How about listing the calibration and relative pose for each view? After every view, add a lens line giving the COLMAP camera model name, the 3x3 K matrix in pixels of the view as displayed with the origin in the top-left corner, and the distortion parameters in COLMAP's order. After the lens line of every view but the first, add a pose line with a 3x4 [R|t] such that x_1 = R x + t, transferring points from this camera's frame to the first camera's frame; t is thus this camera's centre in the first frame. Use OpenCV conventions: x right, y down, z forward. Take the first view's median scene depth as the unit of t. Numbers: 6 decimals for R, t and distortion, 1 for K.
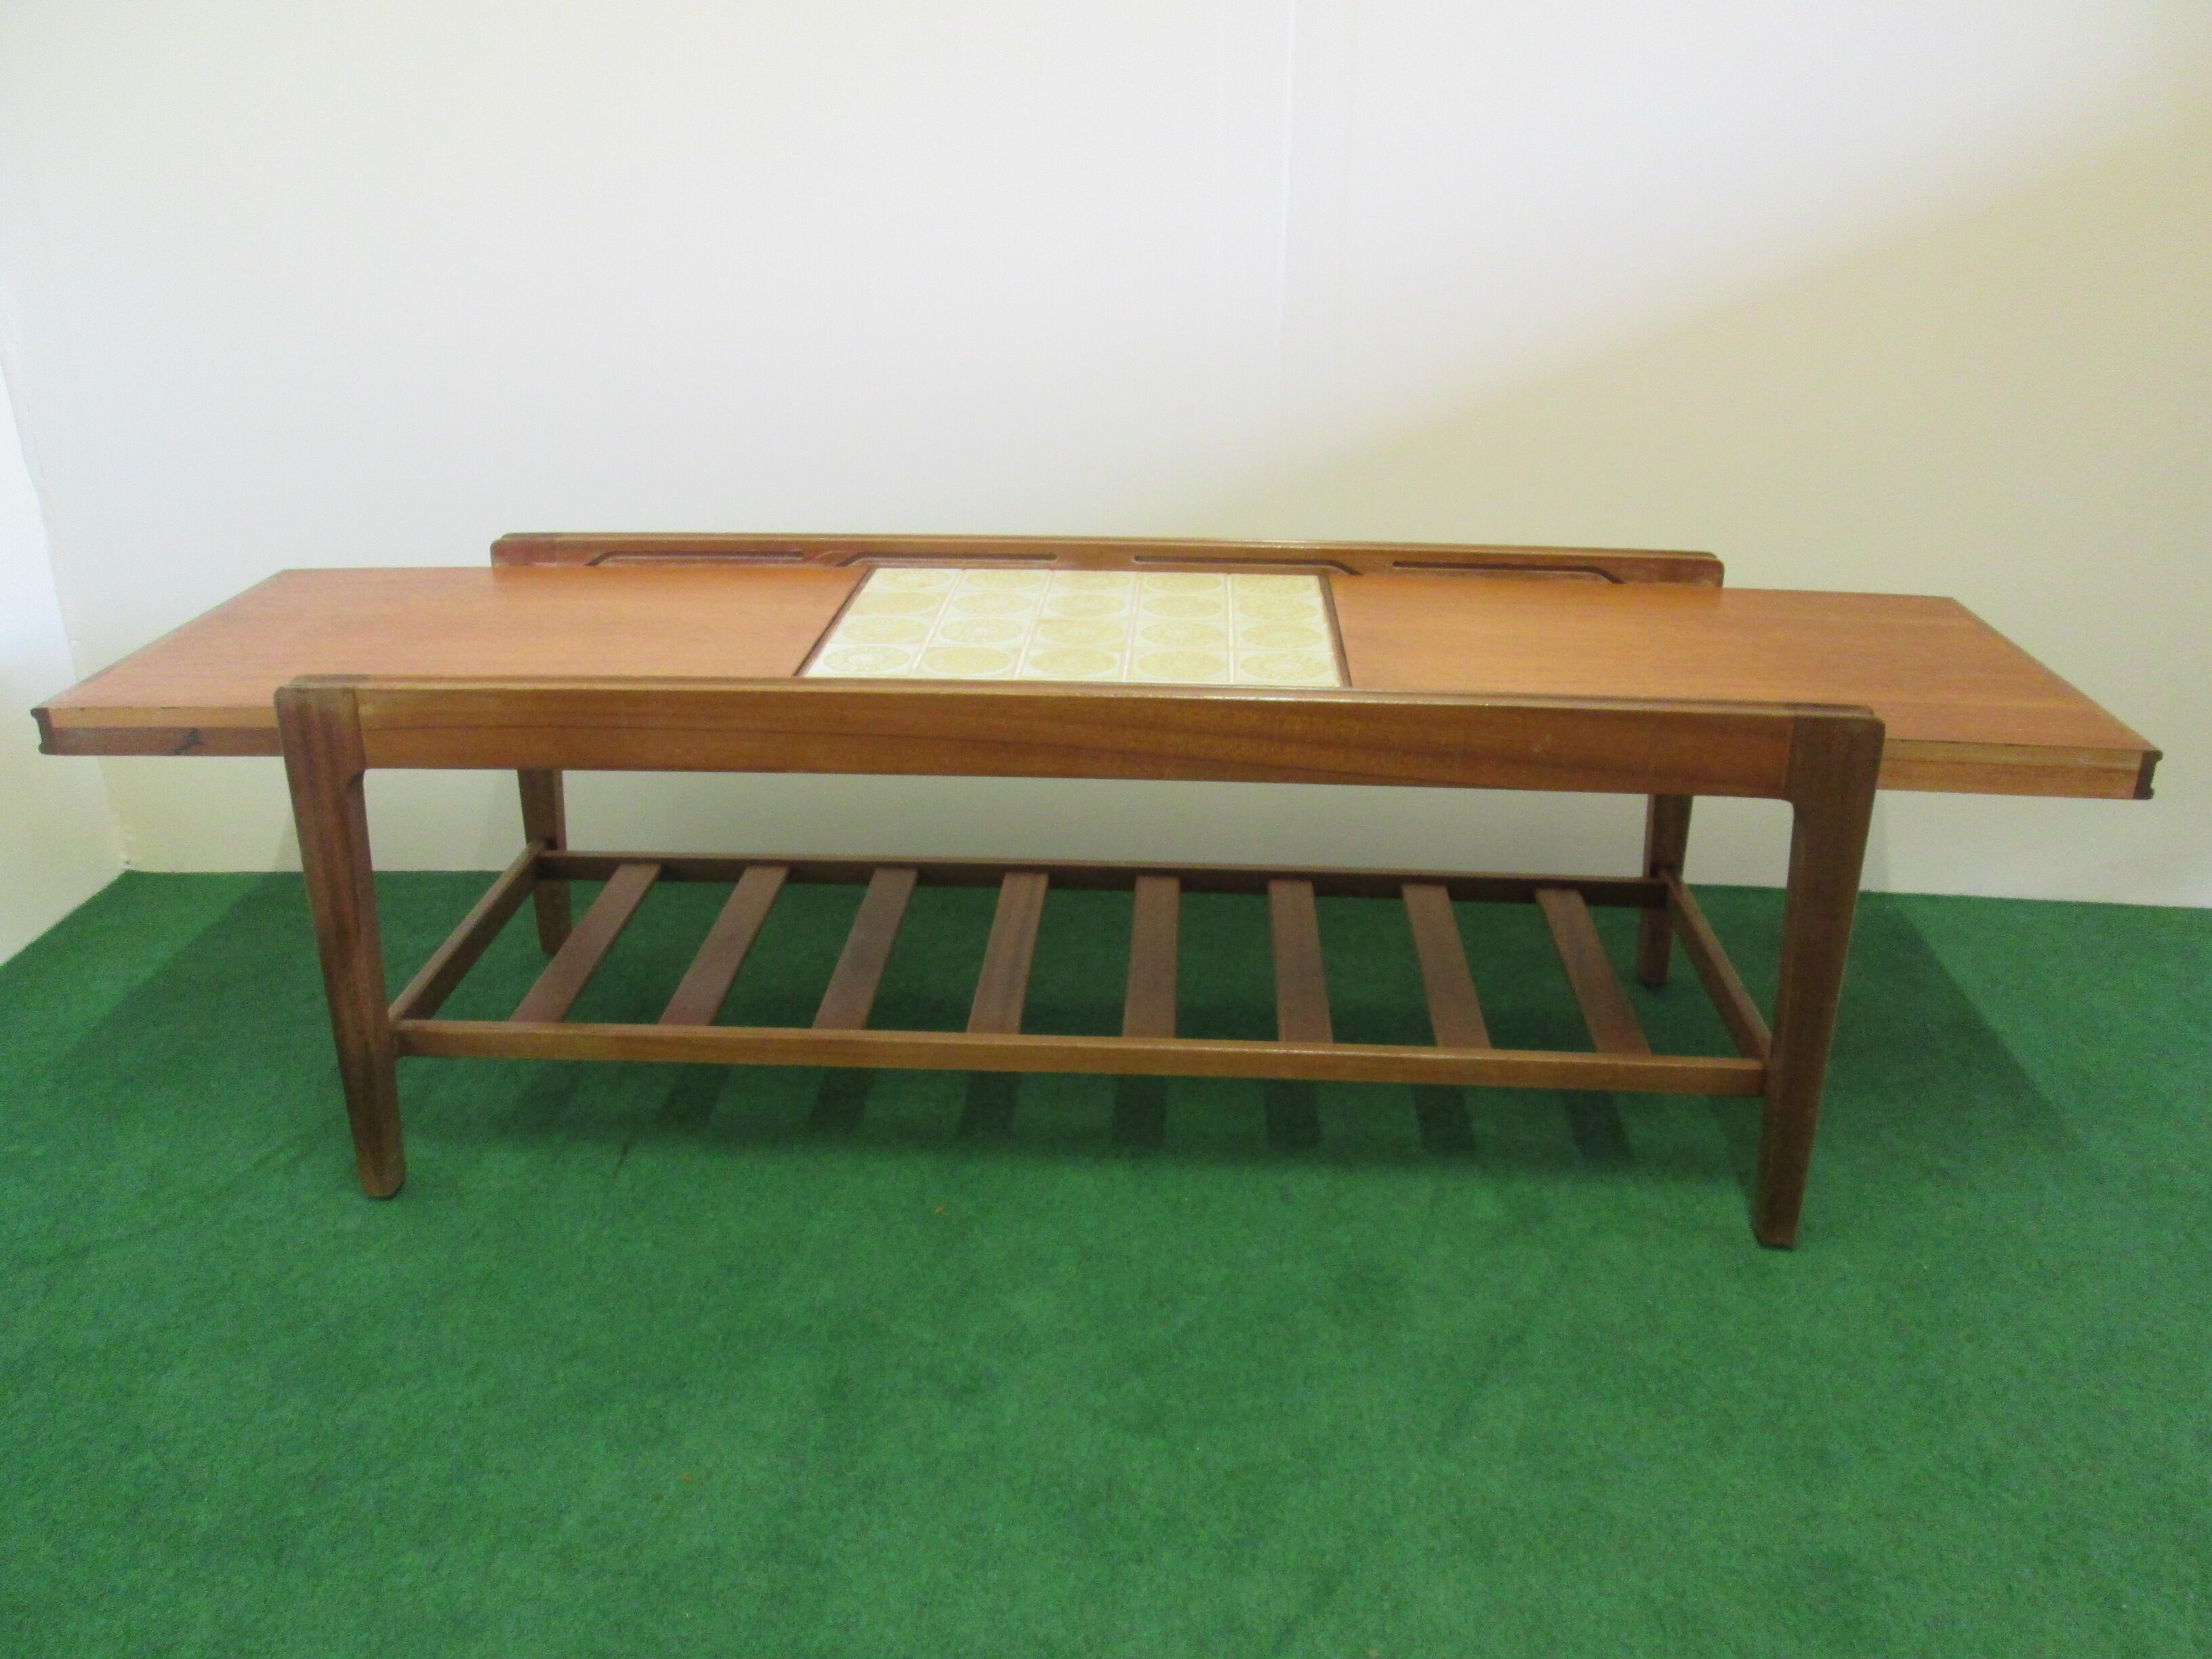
lens RADIAL K [[1836.3, 0, 1102.8], [0, 1836.3, 803.4], [0, 0, 1]] dist [-0.029506, 0.007934]
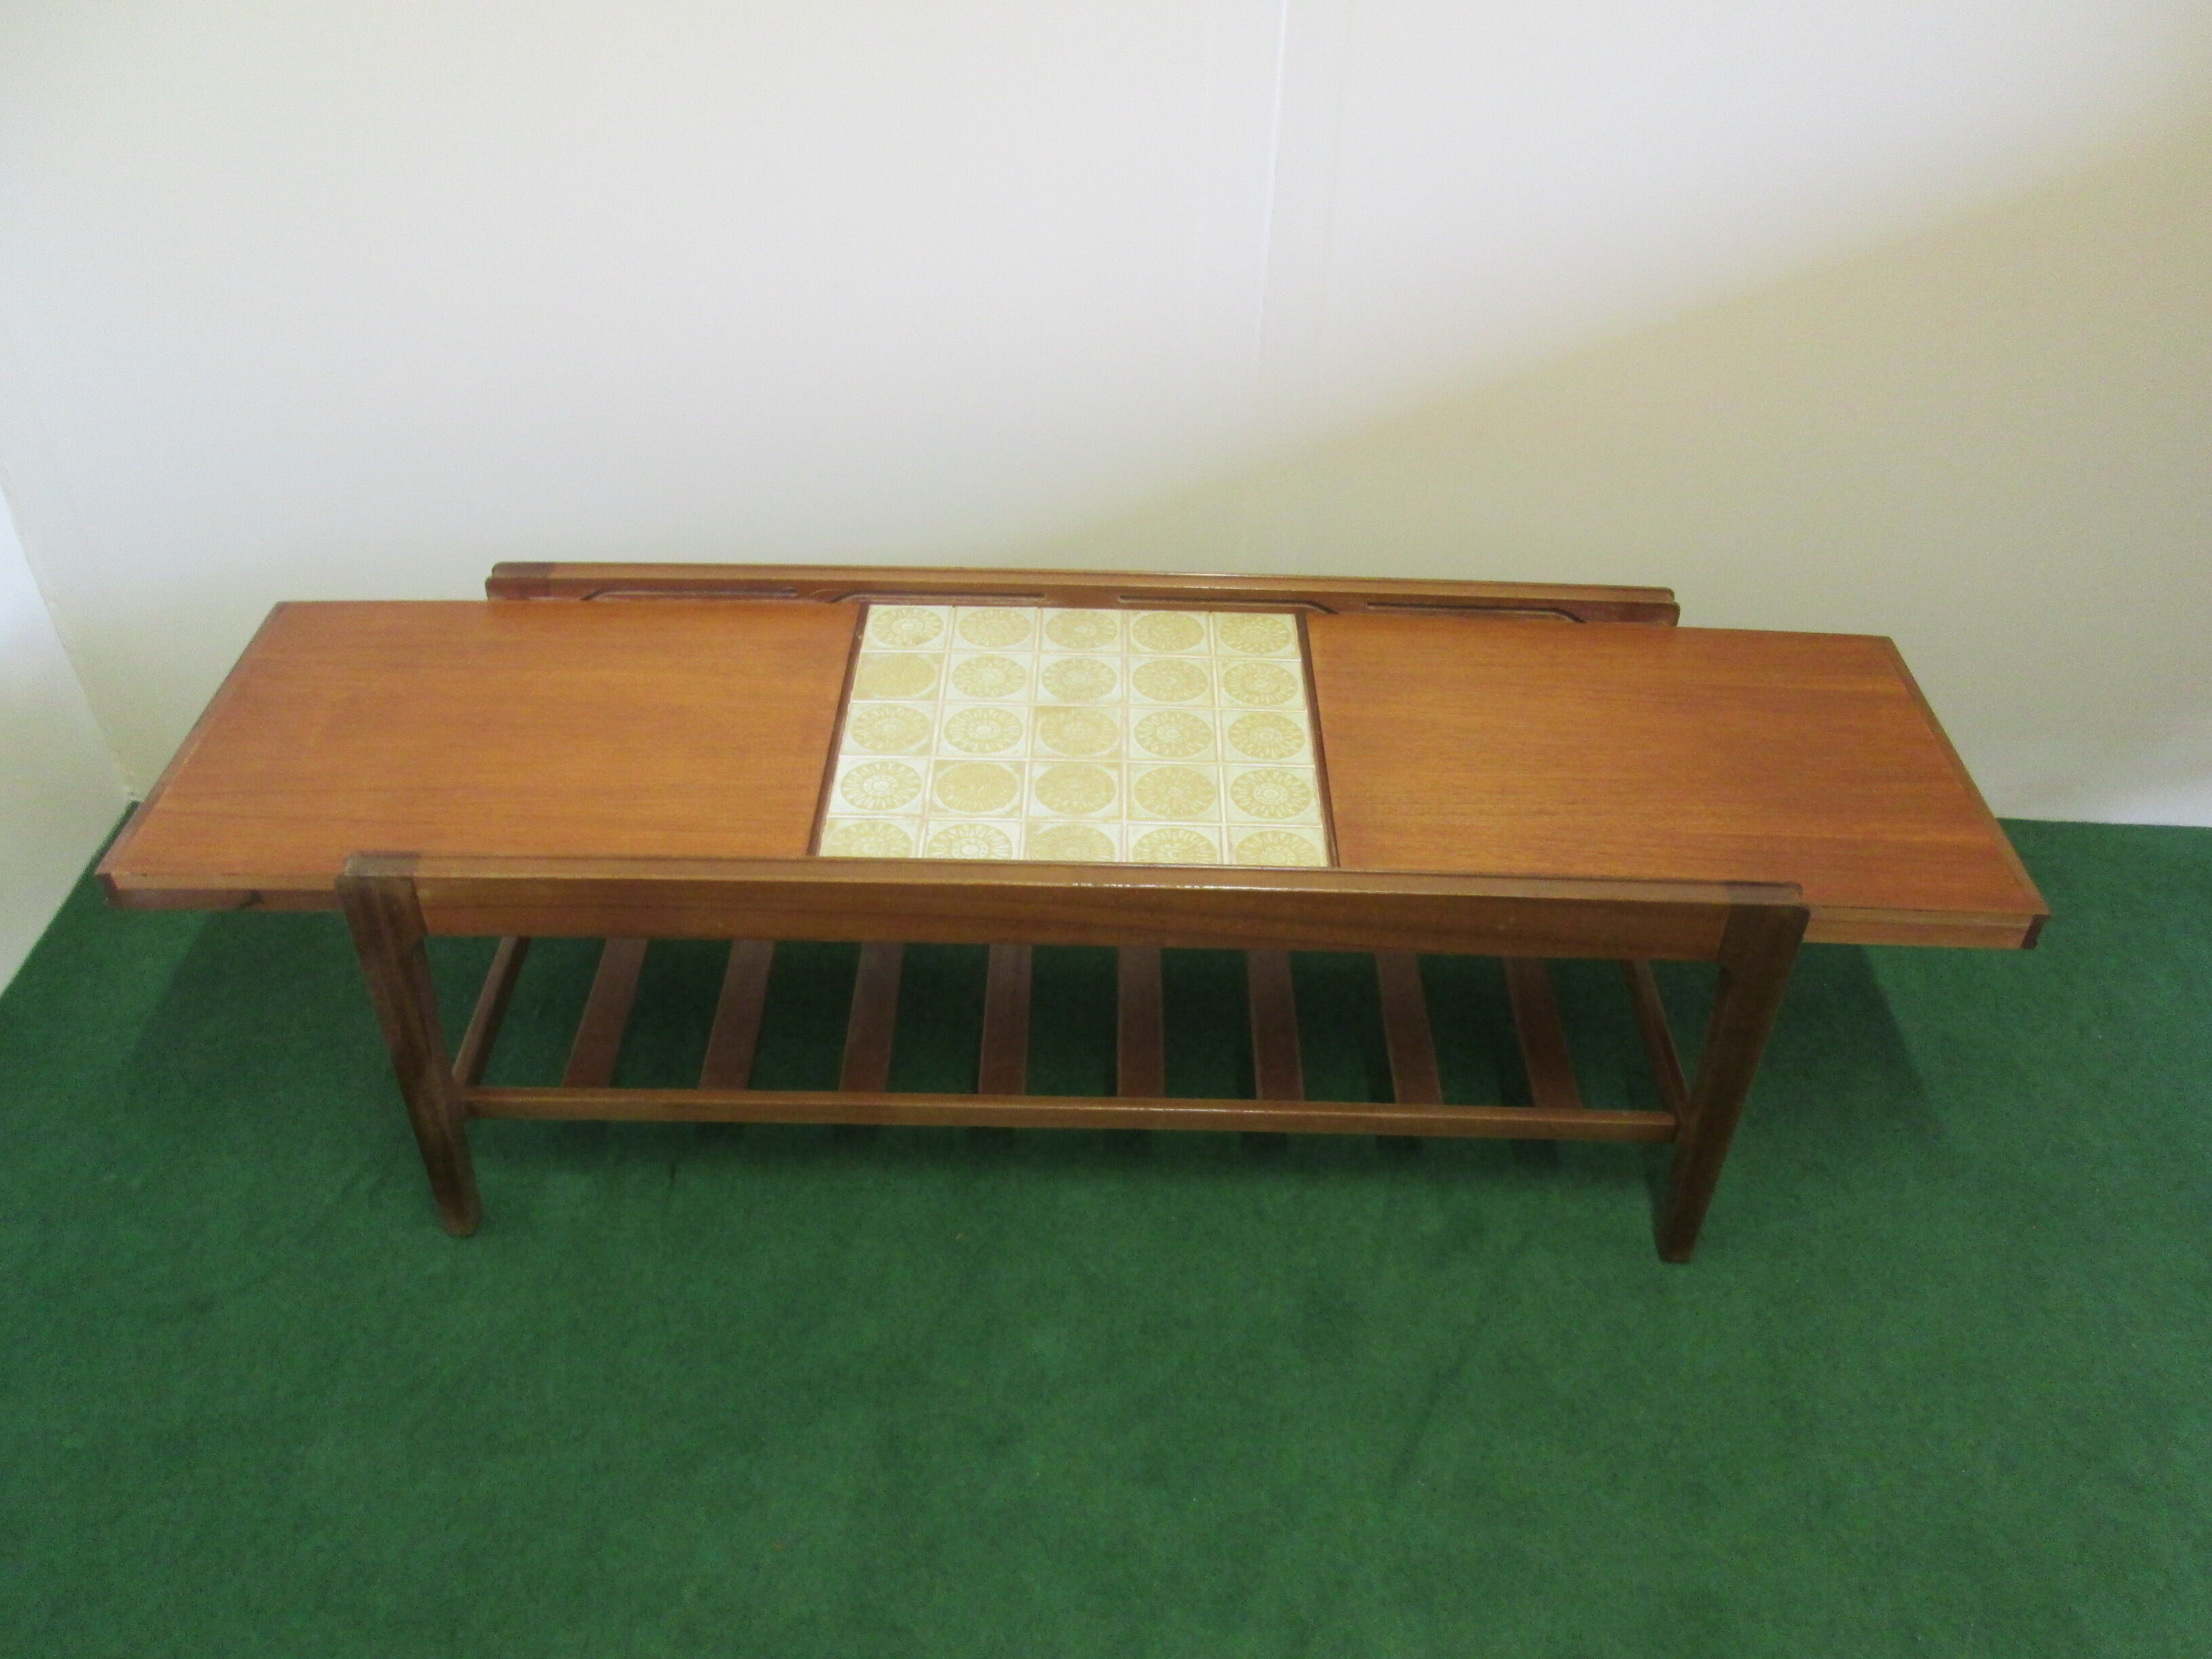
lens RADIAL K [[1845.2, 0, 1106.0], [0, 1845.2, 829.5], [0, 0, 1]] dist [-0.011583, -0.018529]
pose [[0.998781, -0.015358, 0.046915, -0.048998], [0.001356, 0.958549, 0.284925, -0.360351], [-0.049346, -0.284514, 0.957401, -0.040689]]
